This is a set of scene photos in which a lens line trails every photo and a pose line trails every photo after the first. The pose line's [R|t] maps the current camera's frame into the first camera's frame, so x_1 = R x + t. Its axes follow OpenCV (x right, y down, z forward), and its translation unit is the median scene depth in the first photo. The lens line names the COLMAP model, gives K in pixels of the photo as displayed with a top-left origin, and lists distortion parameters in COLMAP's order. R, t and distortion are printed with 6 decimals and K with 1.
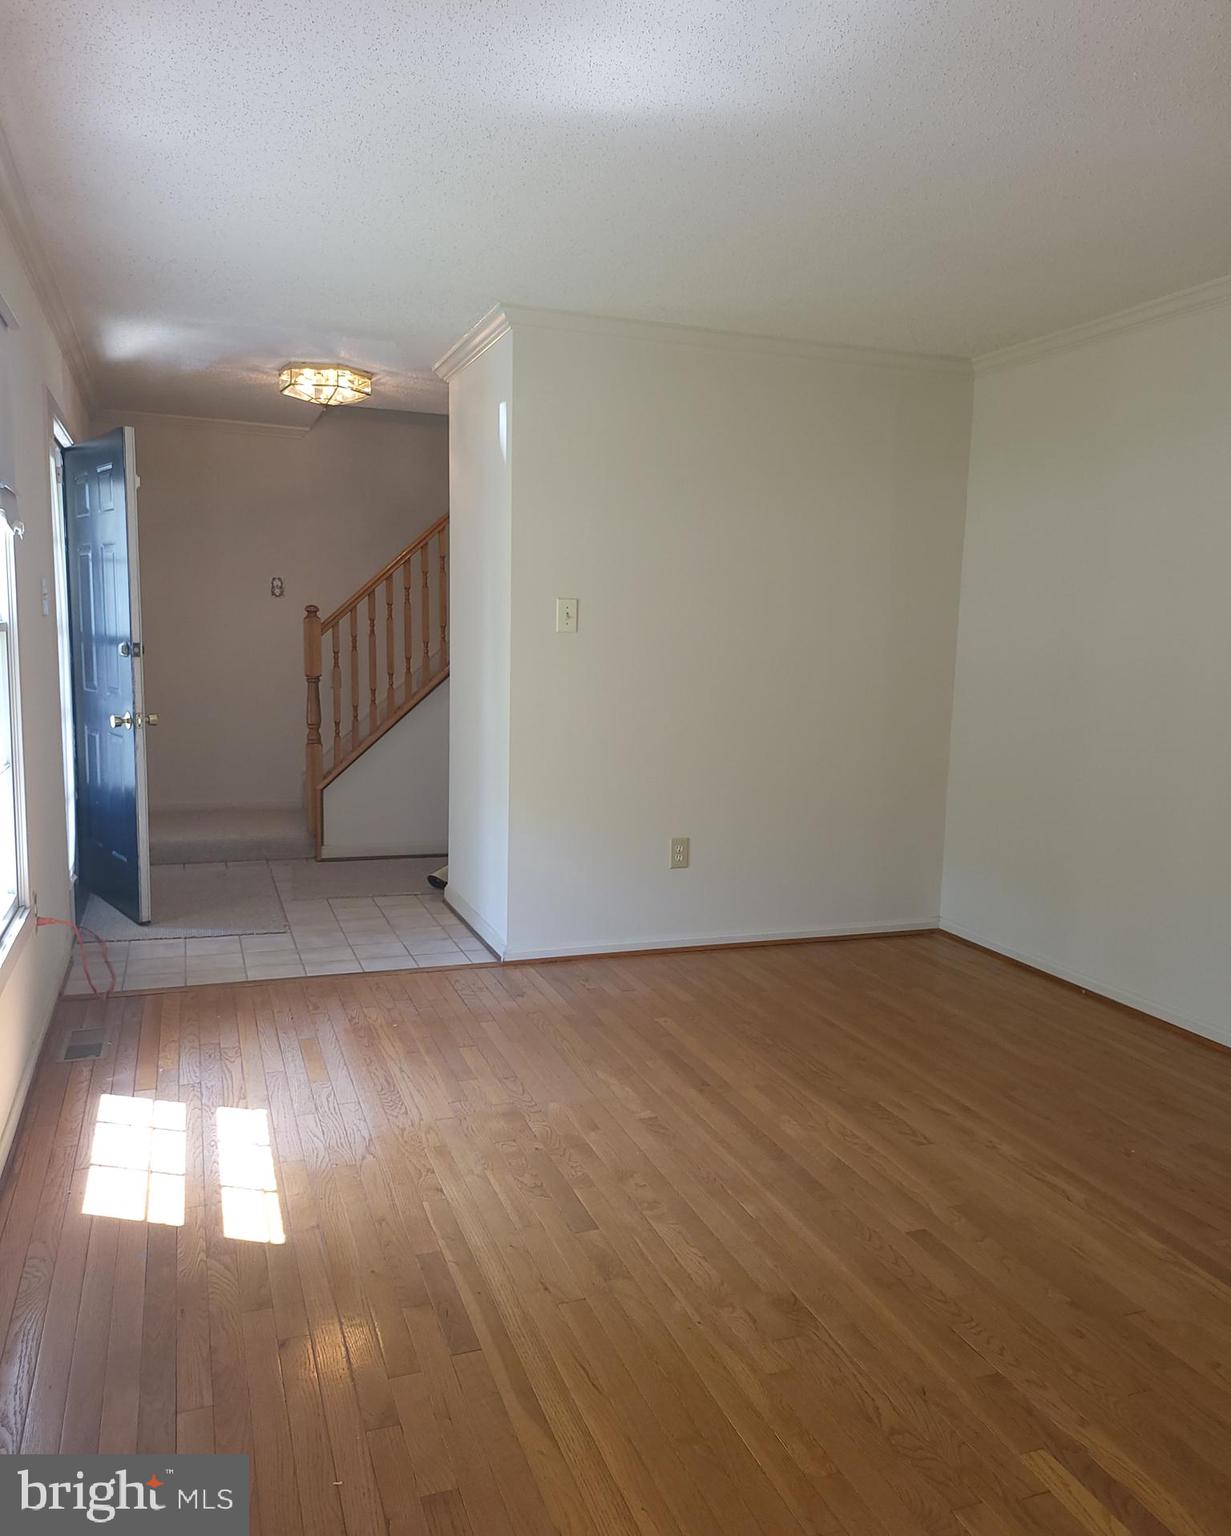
lens RADIAL K [[1150.6, 0, 607.7], [0, 1150.6, 768.3], [0, 0, 1]] dist [0.043475, -0.046883]
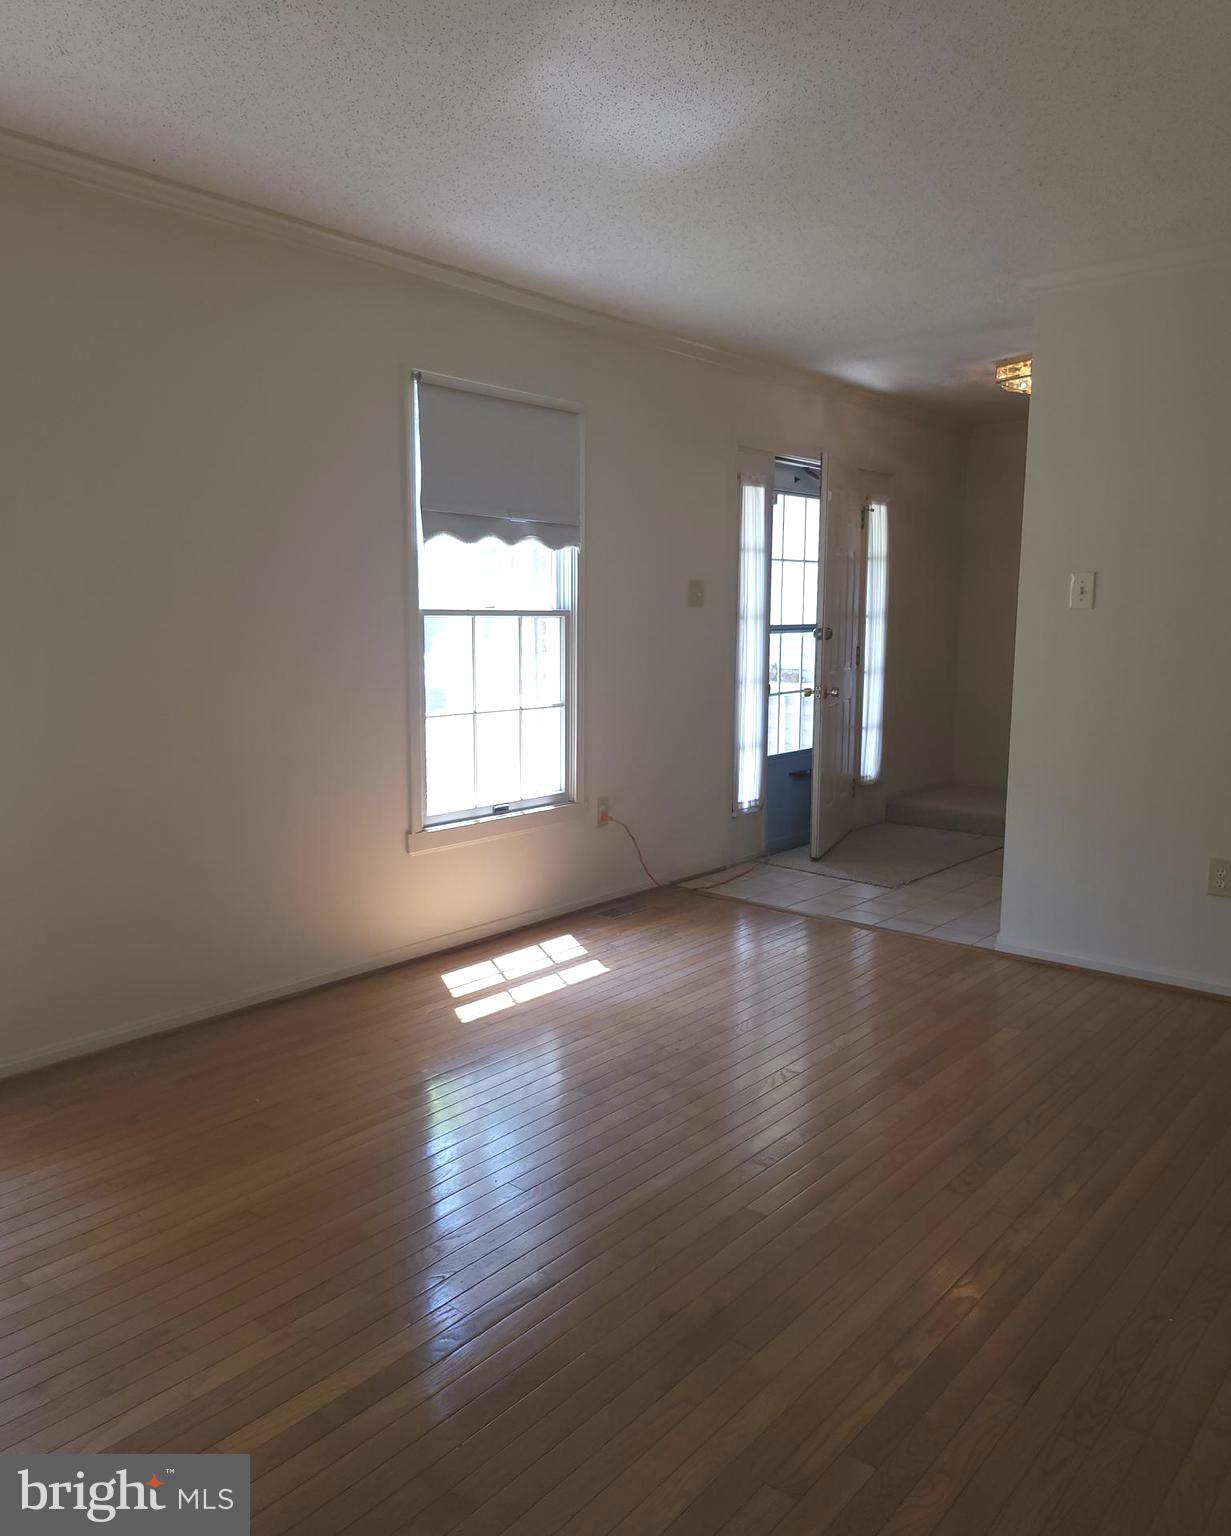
lens RADIAL K [[1150.6, 0, 618.6], [0, 1150.6, 769.1], [0, 0, 1]] dist [0.043475, -0.046883]
pose [[0.498434, 0.096886, -0.861497, 0.800231], [-0.100835, 0.993470, 0.053389, -0.006158], [0.861043, 0.060258, 0.504949, 0.313546]]
